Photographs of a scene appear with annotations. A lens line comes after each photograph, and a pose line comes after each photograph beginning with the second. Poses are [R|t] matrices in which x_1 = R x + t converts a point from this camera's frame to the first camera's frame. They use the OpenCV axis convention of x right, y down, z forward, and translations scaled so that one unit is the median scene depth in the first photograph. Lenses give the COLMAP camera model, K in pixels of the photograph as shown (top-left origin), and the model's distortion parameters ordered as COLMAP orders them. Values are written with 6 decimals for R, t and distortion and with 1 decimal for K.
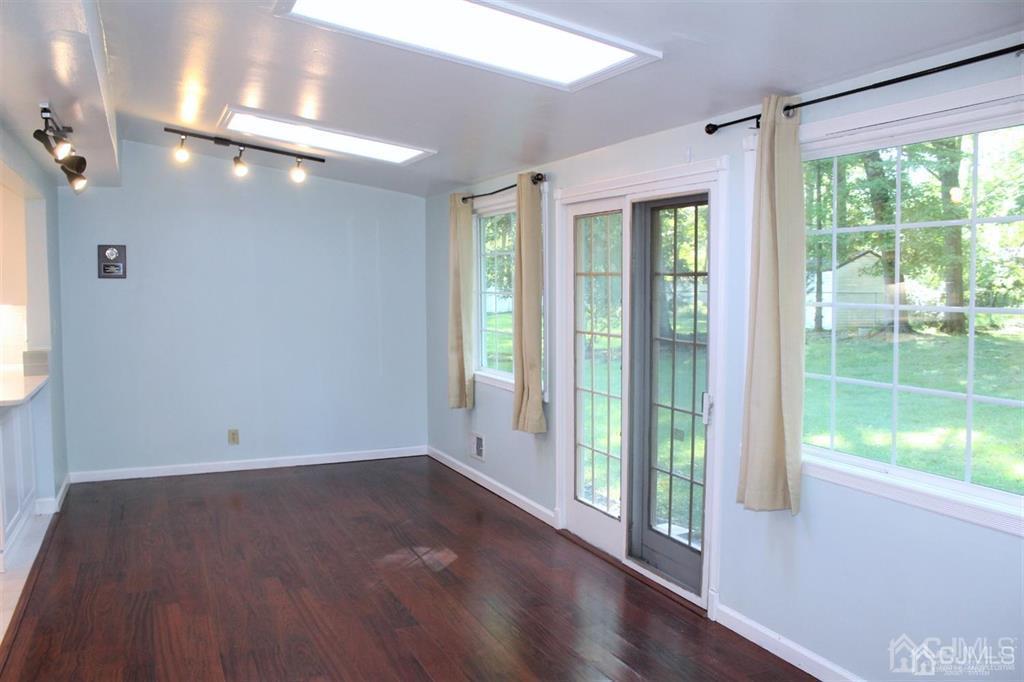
lens RADIAL K [[867.4, 0, 505.8], [0, 867.4, 343.2], [0, 0, 1]] dist [-0.160910, 0.162105]
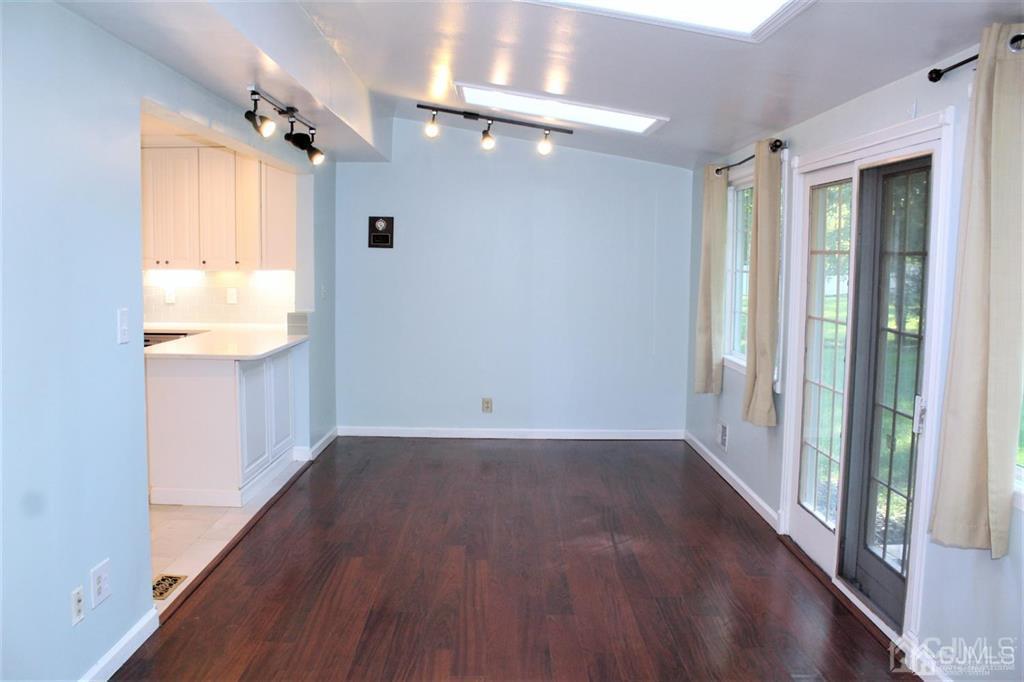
lens RADIAL K [[867.4, 0, 505.8], [0, 867.4, 343.2], [0, 0, 1]] dist [-0.160910, 0.162105]
pose [[0.917174, 0.055201, -0.394644, 0.140829], [-0.044856, 0.998366, 0.035397, -0.003114], [0.395954, -0.014763, 0.918152, 0.070126]]
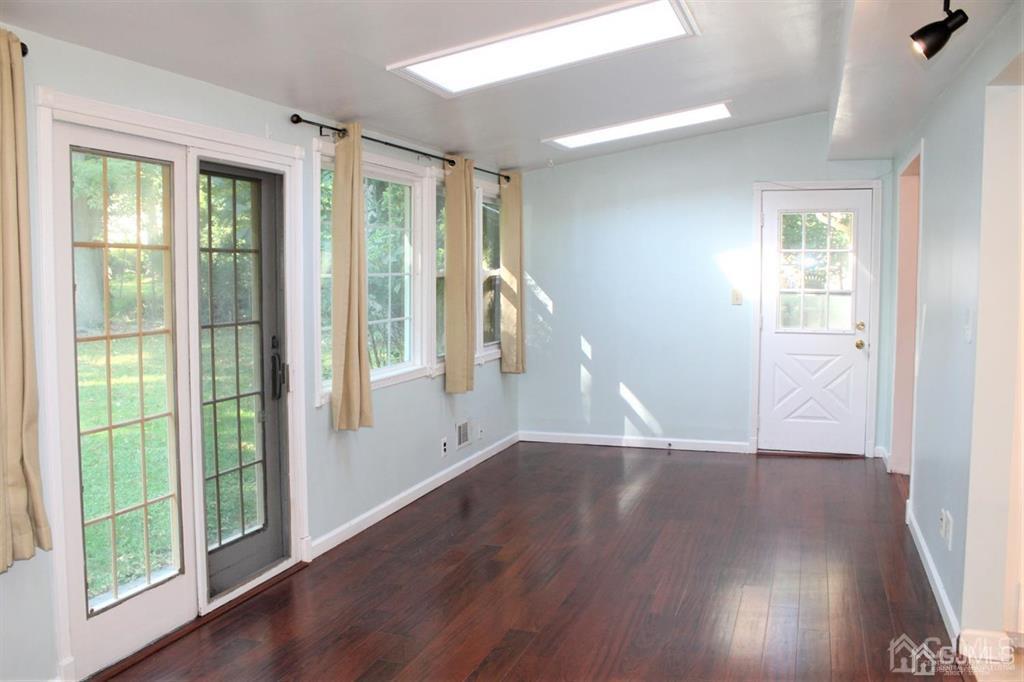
lens RADIAL K [[898.5, 0, 474.6], [0, 898.5, 338.2], [0, 0, 1]] dist [-0.158394, 0.193478]
pose [[-0.716217, -0.048273, 0.696206, -0.530993], [0.054988, 0.990600, 0.125254, -0.074586], [-0.695708, 0.127992, -0.706830, 1.223438]]
